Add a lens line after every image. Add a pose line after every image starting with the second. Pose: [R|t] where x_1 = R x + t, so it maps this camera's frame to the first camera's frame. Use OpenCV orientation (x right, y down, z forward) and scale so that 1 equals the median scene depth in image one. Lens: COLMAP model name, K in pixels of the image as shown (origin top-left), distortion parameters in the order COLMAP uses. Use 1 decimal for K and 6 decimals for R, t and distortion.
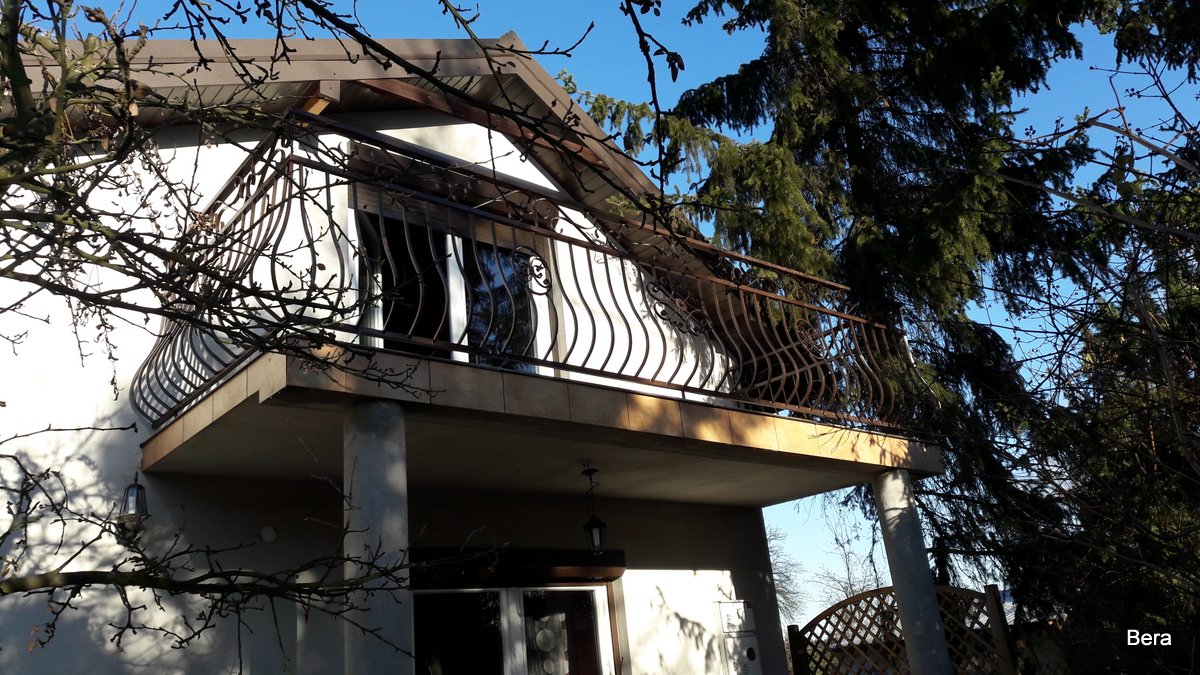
lens RADIAL K [[952.9, 0, 600.0], [0, 952.9, 337.5], [0, 0, 1]] dist [0.000459, -0.006183]
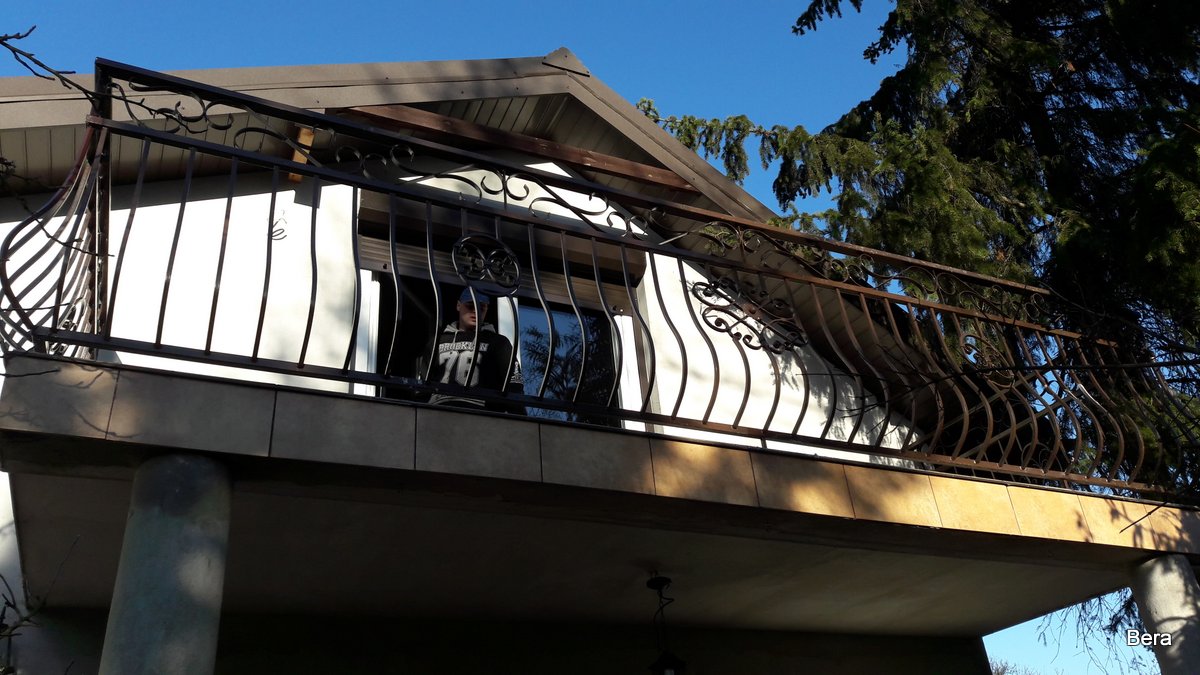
lens RADIAL K [[952.9, 0, 600.0], [0, 952.9, 337.5], [0, 0, 1]] dist [0.000459, -0.006183]
pose [[0.966471, -0.118428, -0.227835, 0.117996], [0.081138, 0.982679, -0.166608, 0.076605], [0.243619, 0.142536, 0.959340, 0.306679]]
